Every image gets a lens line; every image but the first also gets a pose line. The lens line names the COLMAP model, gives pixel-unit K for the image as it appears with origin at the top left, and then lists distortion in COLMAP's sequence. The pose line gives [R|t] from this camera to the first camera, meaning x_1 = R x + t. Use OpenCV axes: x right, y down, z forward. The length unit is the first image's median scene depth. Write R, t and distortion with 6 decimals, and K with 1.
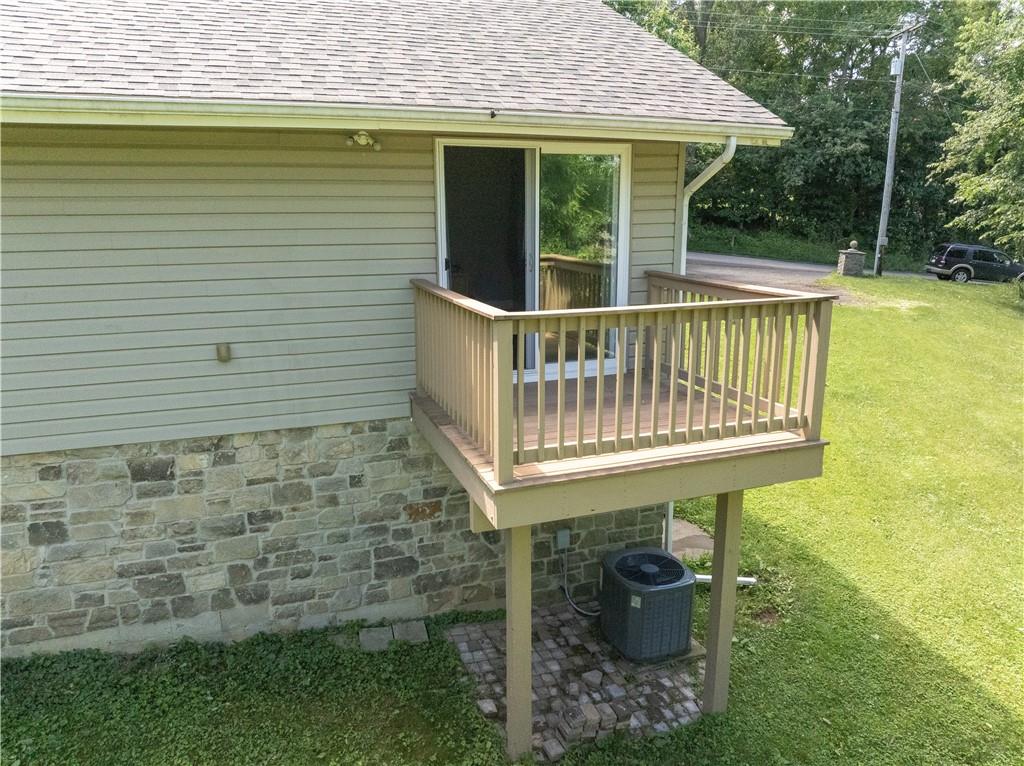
lens RADIAL K [[724.5, 0, 514.1], [0, 724.5, 388.3], [0, 0, 1]] dist [-0.037837, 0.003768]
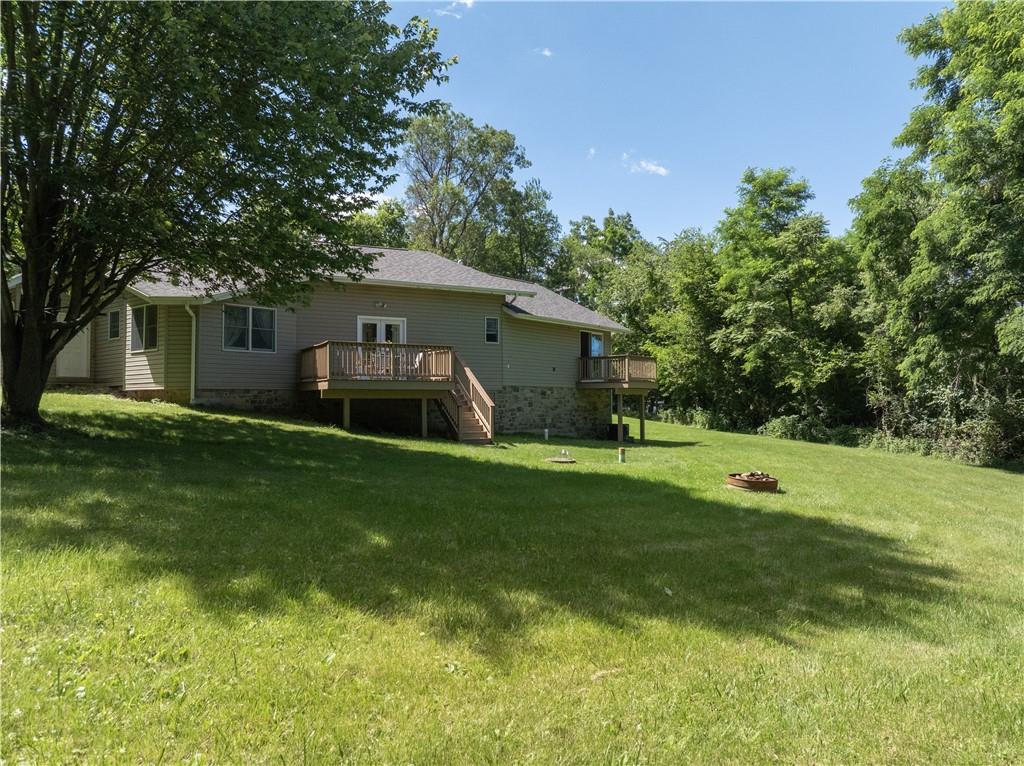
lens RADIAL K [[724.5, 0, 510.0], [0, 724.5, 382.2], [0, 0, 1]] dist [-0.037837, 0.003768]
pose [[0.858710, 0.018321, 0.512134, -2.891303], [0.120604, 0.964067, -0.236708, 1.056361], [-0.498068, 0.265028, 0.825644, -2.604941]]
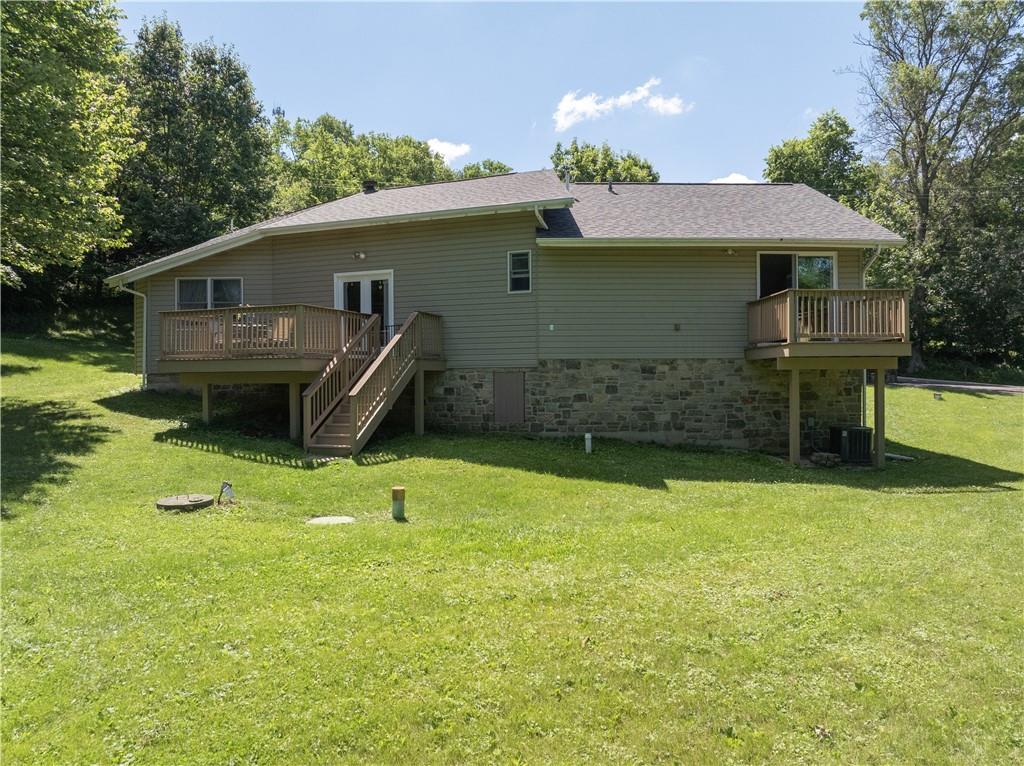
lens RADIAL K [[724.5, 0, 515.5], [0, 724.5, 382.0], [0, 0, 1]] dist [-0.037837, 0.003768]
pose [[0.951018, -0.000846, -0.309133, -0.128472], [-0.072856, 0.971214, -0.226794, 0.758138], [0.300426, 0.238208, 0.923580, -1.544018]]
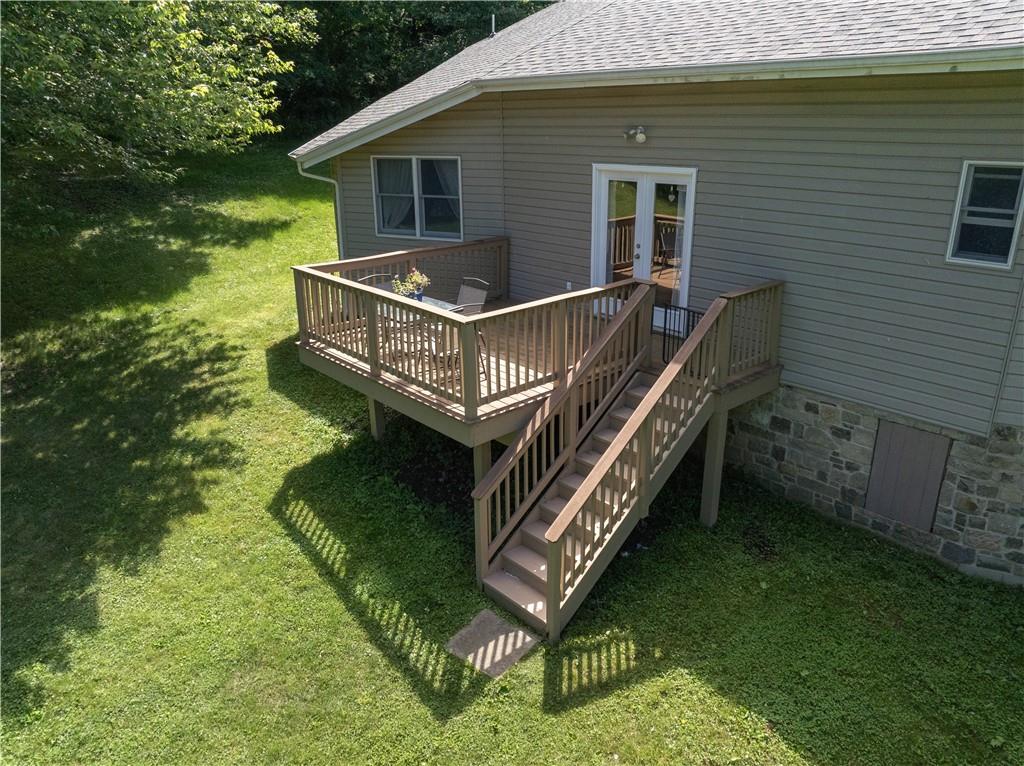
lens RADIAL K [[724.5, 0, 516.4], [0, 724.5, 385.7], [0, 0, 1]] dist [-0.037837, 0.003768]
pose [[0.708991, 0.240413, -0.662973, -0.642018], [-0.166023, 0.970576, 0.174411, -0.021874], [0.685396, -0.013587, 0.728044, -0.507215]]
